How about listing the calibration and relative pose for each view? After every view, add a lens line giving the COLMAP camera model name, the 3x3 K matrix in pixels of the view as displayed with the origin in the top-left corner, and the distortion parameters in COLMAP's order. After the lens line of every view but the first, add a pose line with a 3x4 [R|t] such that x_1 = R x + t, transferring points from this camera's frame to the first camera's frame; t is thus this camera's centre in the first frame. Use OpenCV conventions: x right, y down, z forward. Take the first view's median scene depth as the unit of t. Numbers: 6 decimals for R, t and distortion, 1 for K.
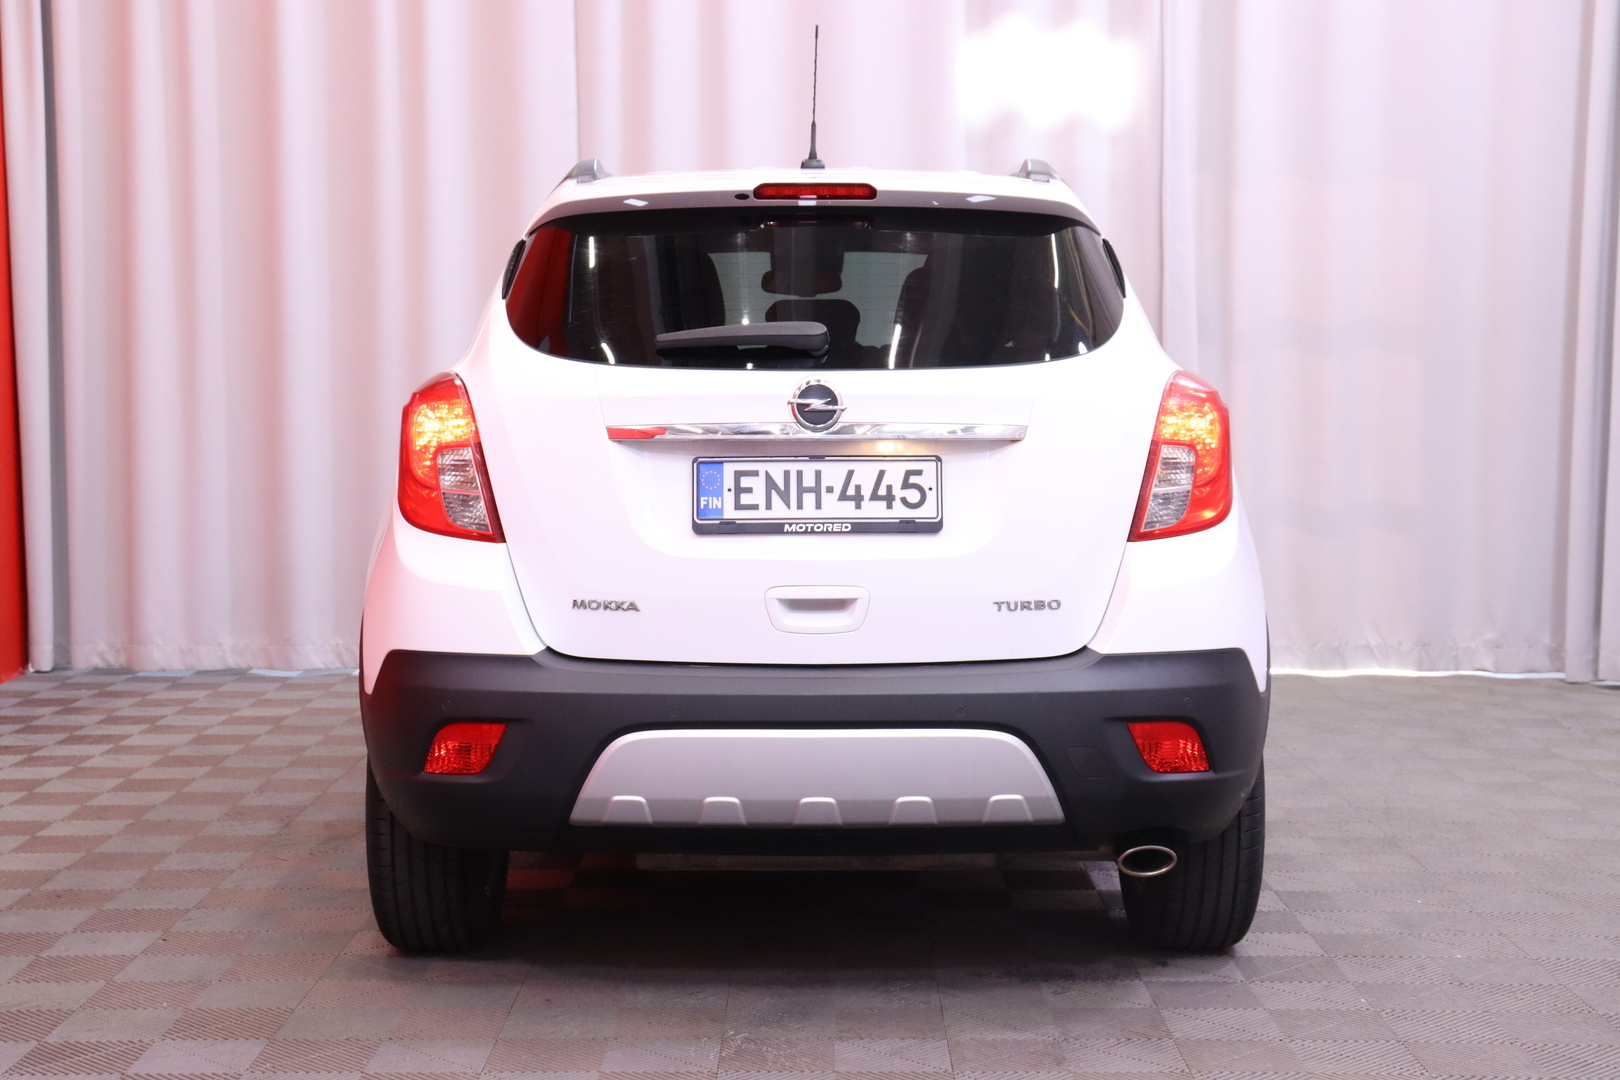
lens RADIAL K [[2502.5, 0, 810.0], [0, 2502.5, 540.0], [0, 0, 1]] dist [-0.037959, 0.024553]
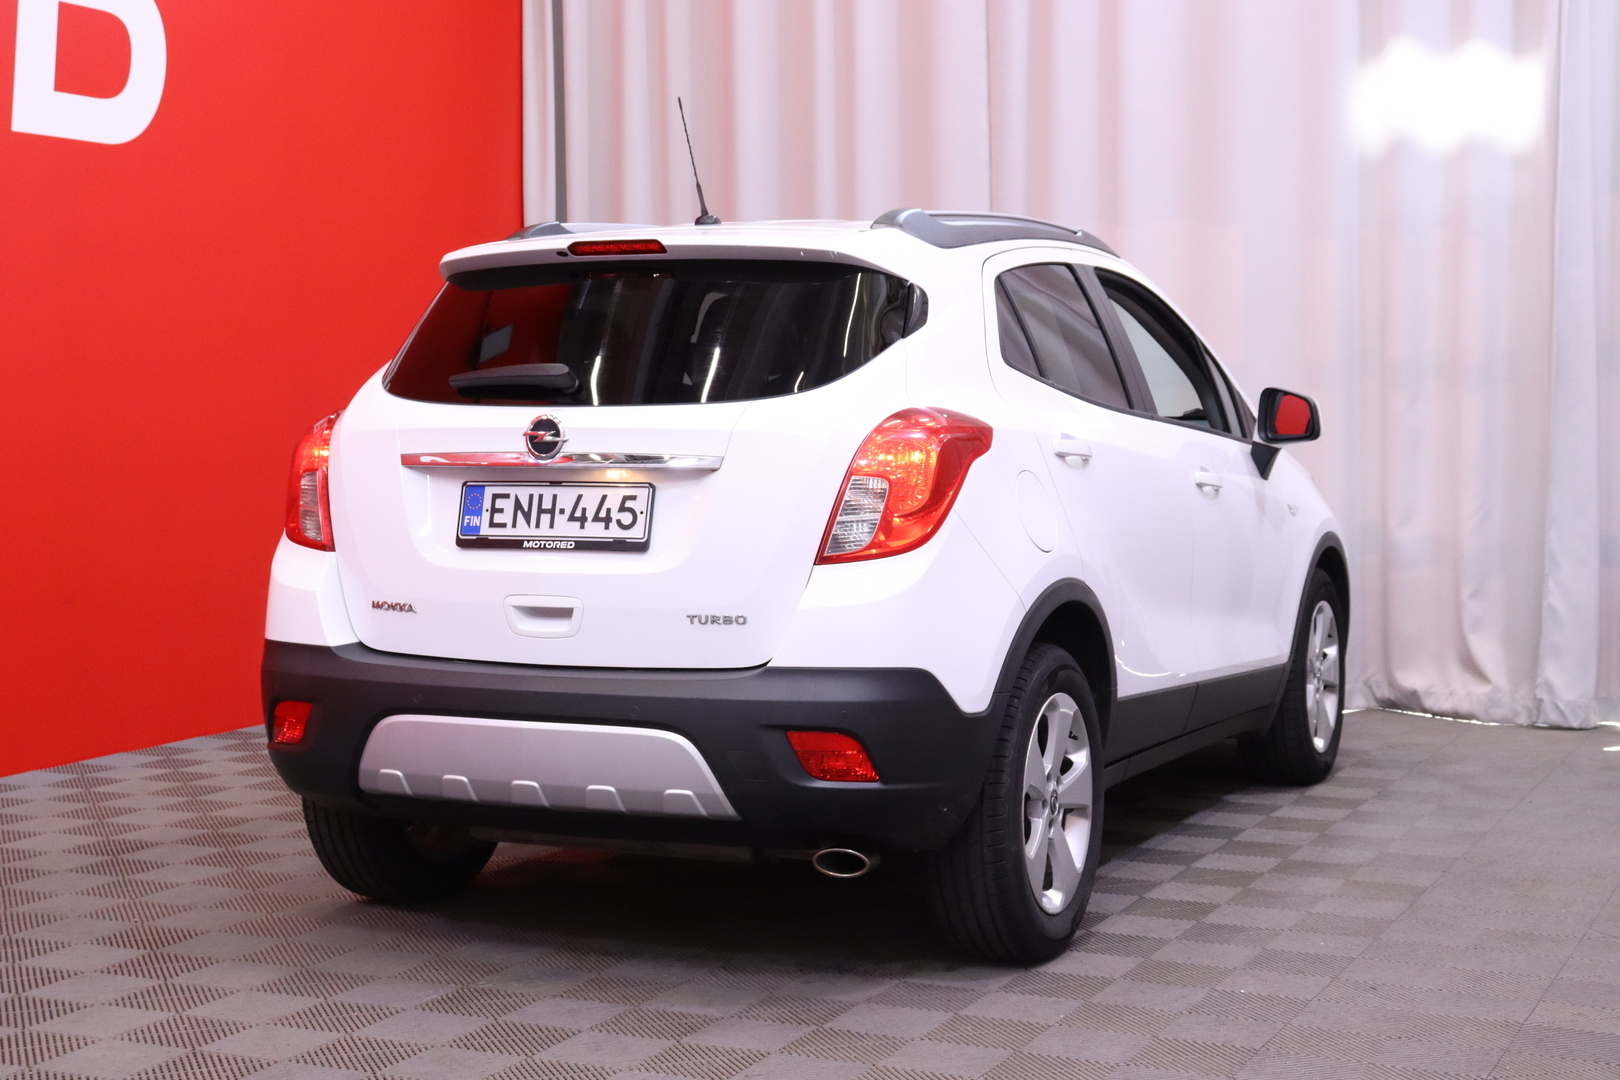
lens RADIAL K [[2517.8, 0, 810.0], [0, 2517.8, 540.0], [0, 0, 1]] dist [-0.021178, -0.049143]
pose [[0.913510, 0.023366, -0.406145, 0.574168], [-0.029824, 0.999509, -0.009577, 0.000392], [0.405722, 0.020861, 0.913758, 0.003069]]
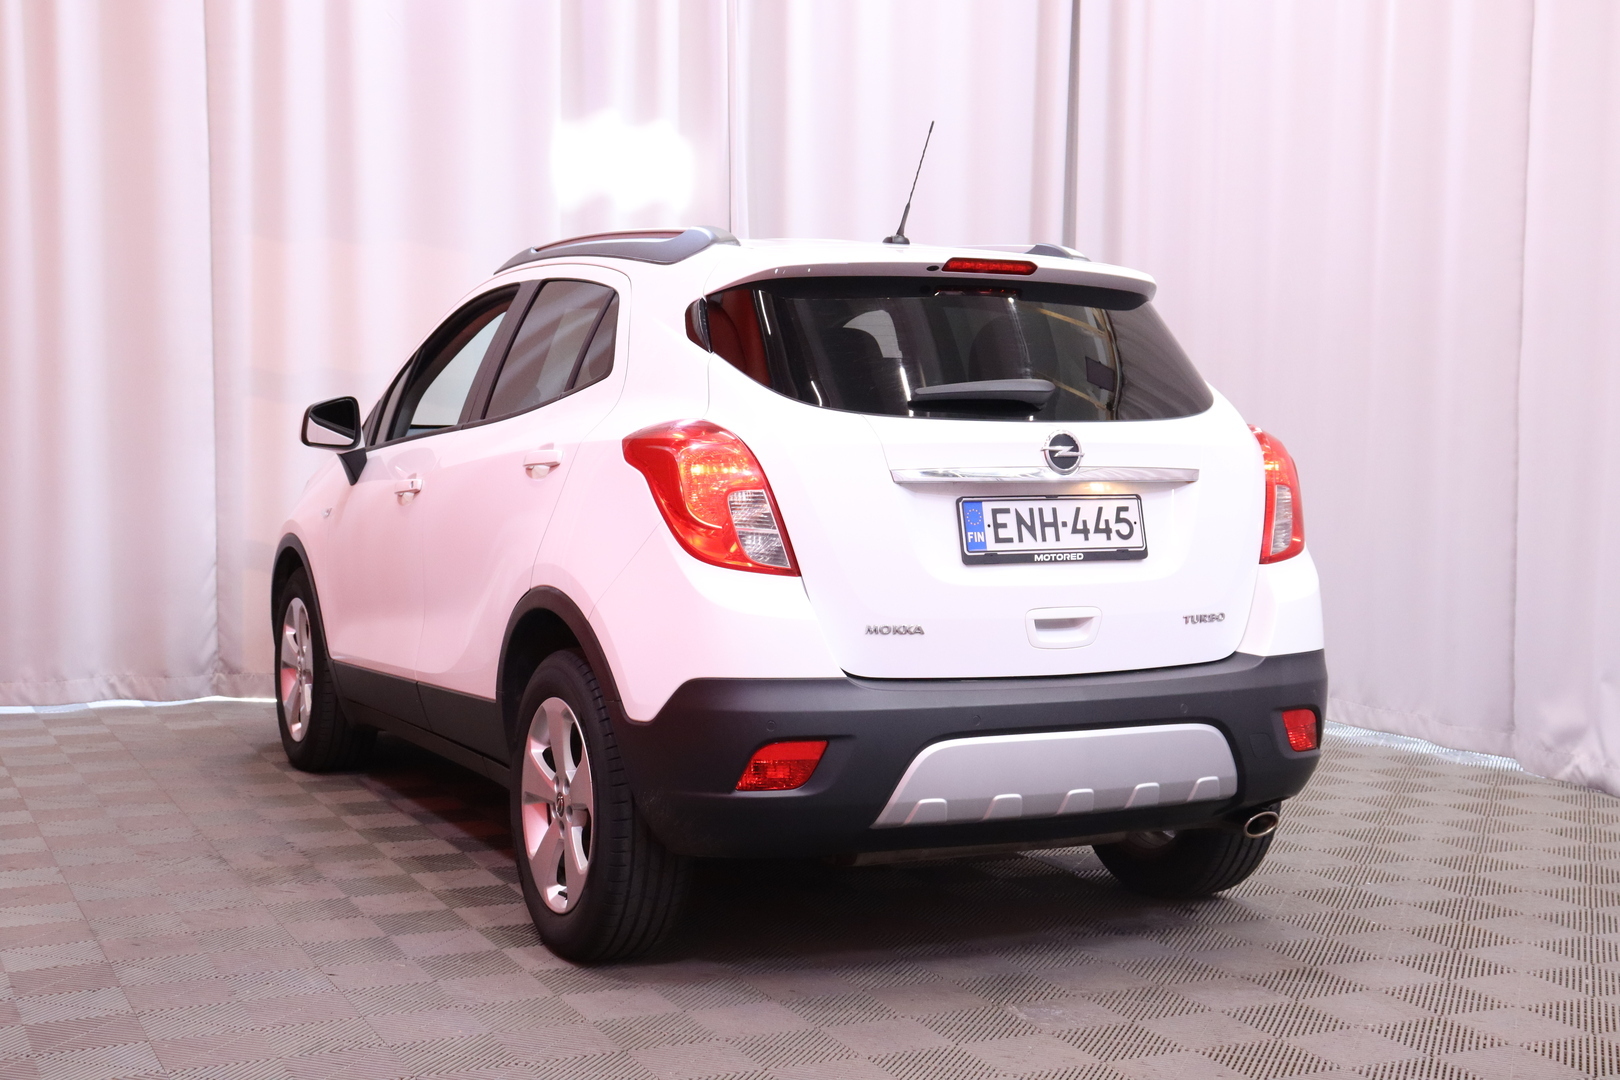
lens RADIAL K [[2461.7, 0, 810.0], [0, 2461.7, 540.0], [0, 0, 1]] dist [-0.049322, -0.056549]
pose [[0.892210, -0.015557, 0.451352, -0.612920], [0.026106, 0.999512, -0.017154, 0.003688], [-0.450865, 0.027088, 0.892181, 0.034235]]
